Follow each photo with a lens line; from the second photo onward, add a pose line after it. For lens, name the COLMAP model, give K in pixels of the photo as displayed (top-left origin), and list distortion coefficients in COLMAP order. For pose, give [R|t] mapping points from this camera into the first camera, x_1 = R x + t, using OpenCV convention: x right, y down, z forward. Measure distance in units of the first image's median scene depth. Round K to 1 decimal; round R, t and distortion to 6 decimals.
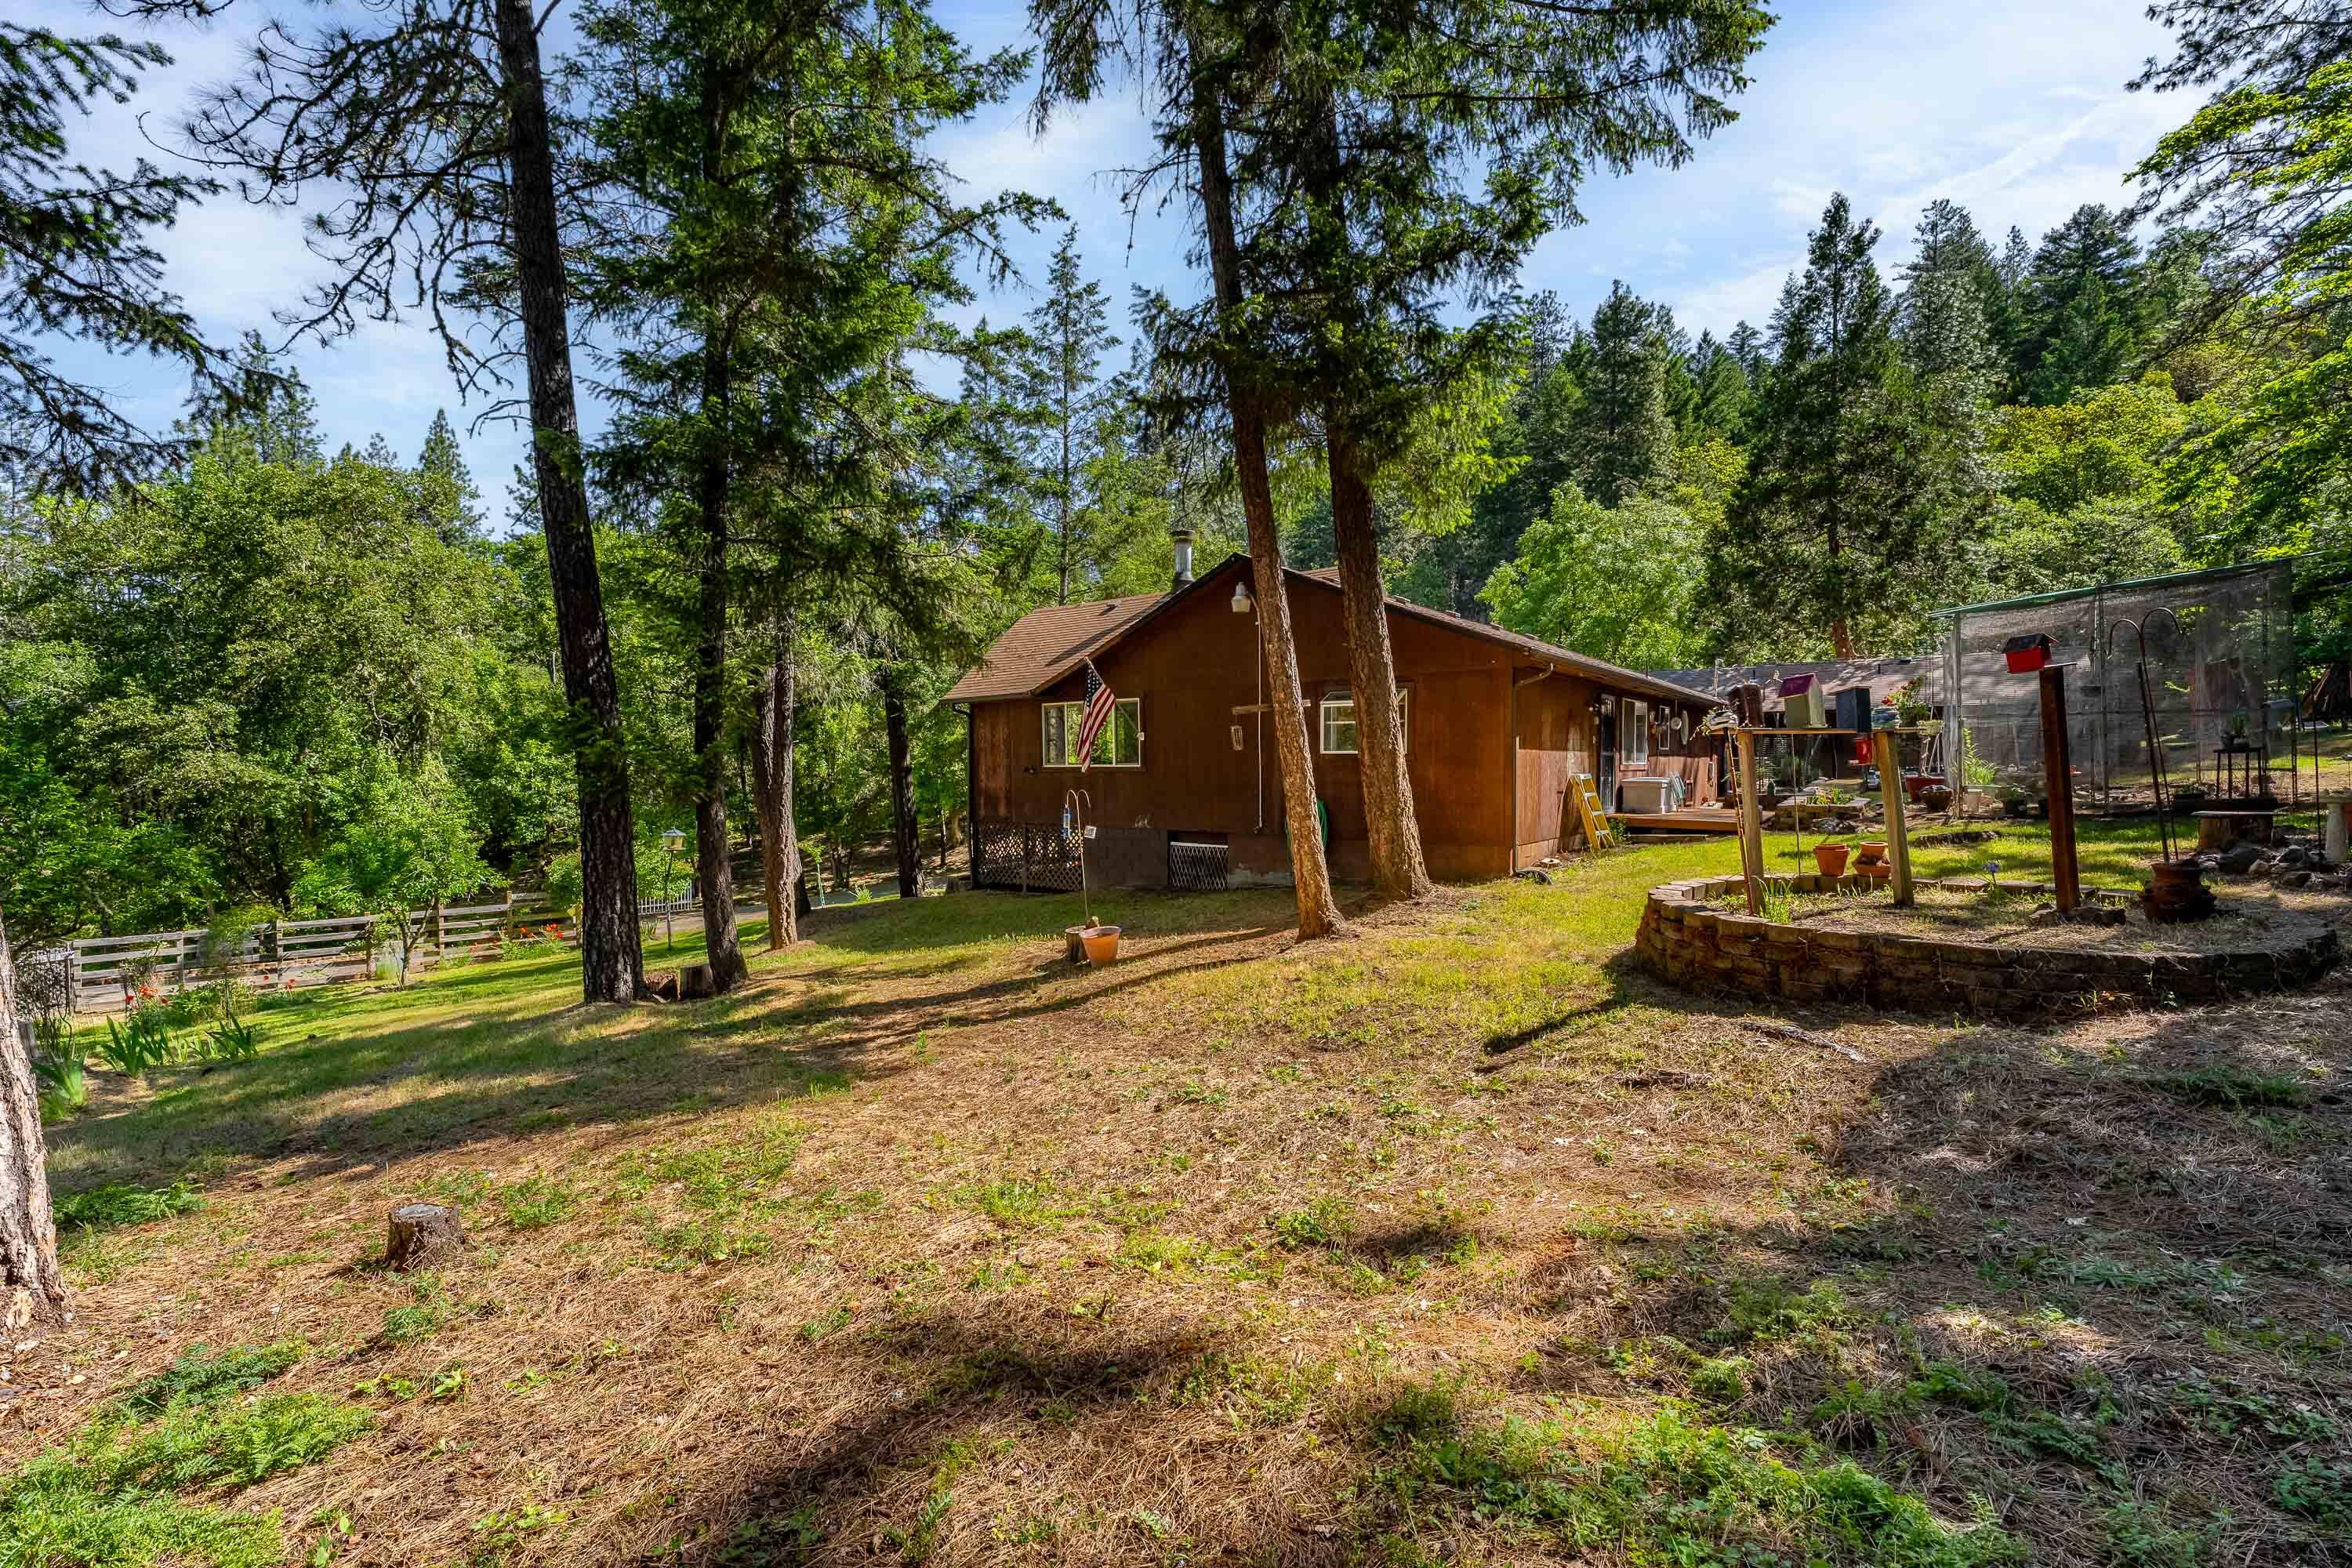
lens RADIAL K [[971.3, 0, 1176.0], [0, 971.3, 784.0], [0, 0, 1]] dist [0.000135, 0.000526]
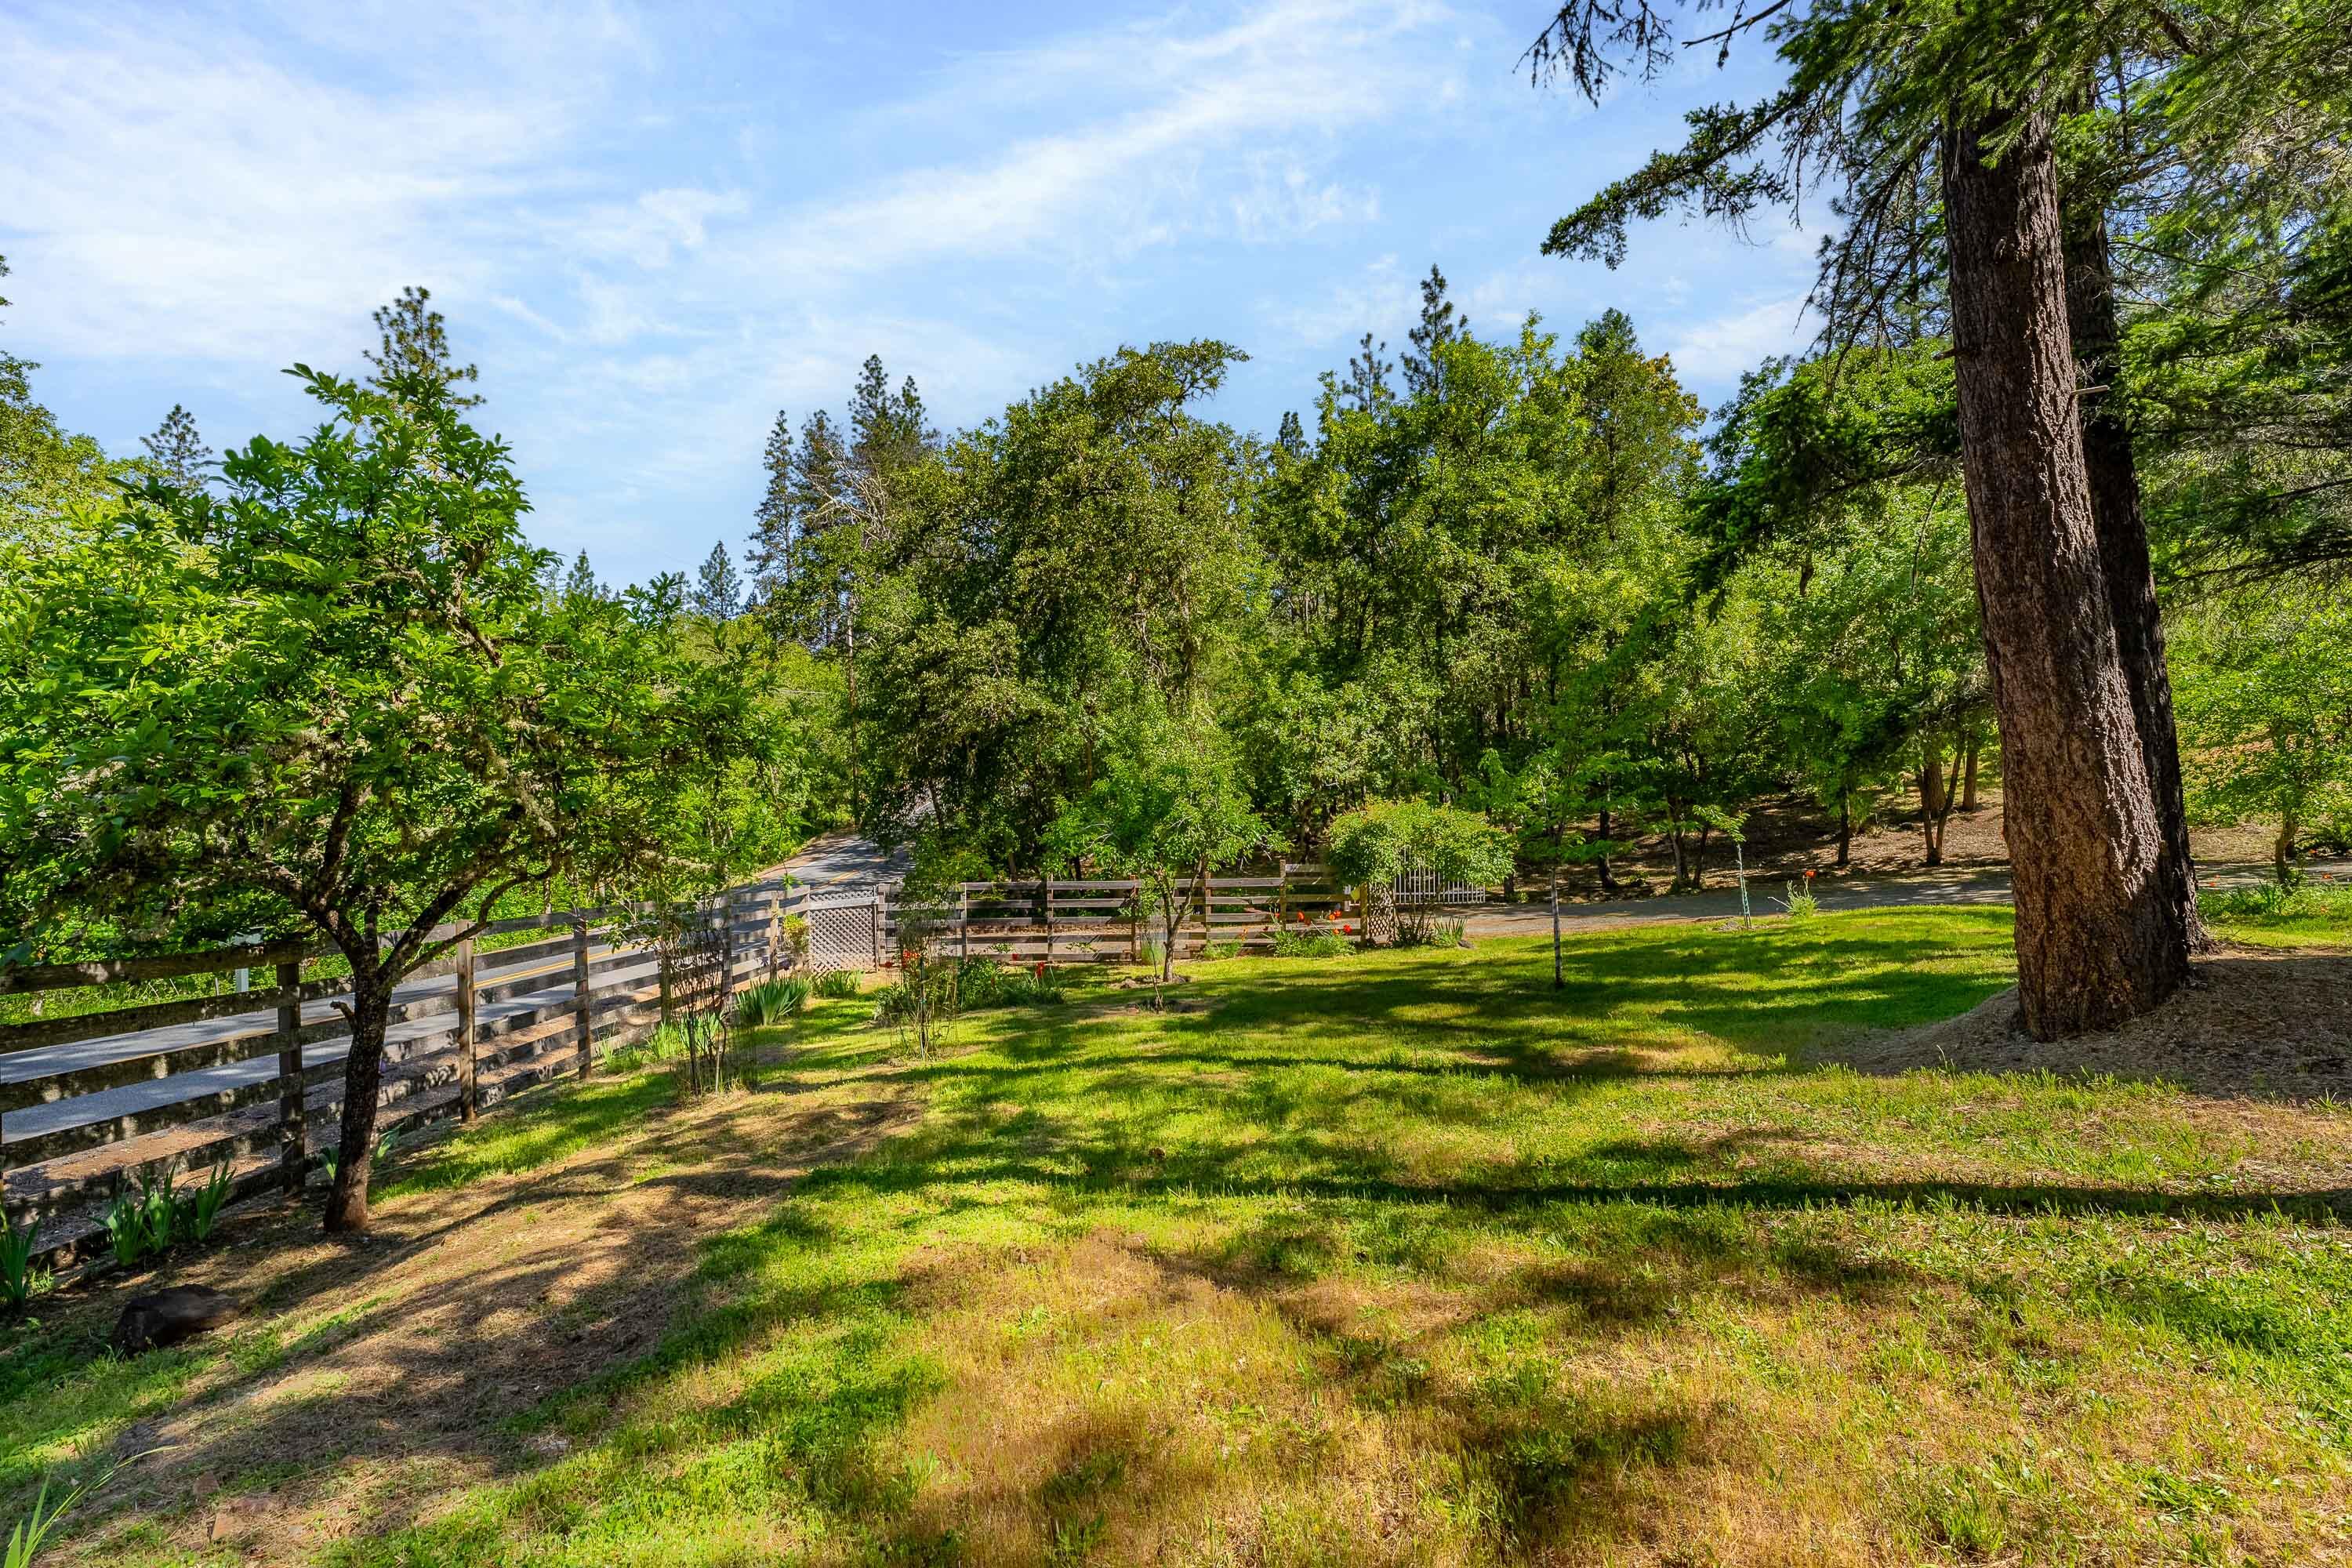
lens RADIAL K [[971.3, 0, 1176.0], [0, 971.3, 784.0], [0, 0, 1]] dist [0.000135, 0.000526]
pose [[0.780495, 0.007203, -0.625120, -0.306223], [-0.005334, 0.999974, 0.004863, 0.052407], [0.625139, -0.000461, 0.780513, 0.397545]]
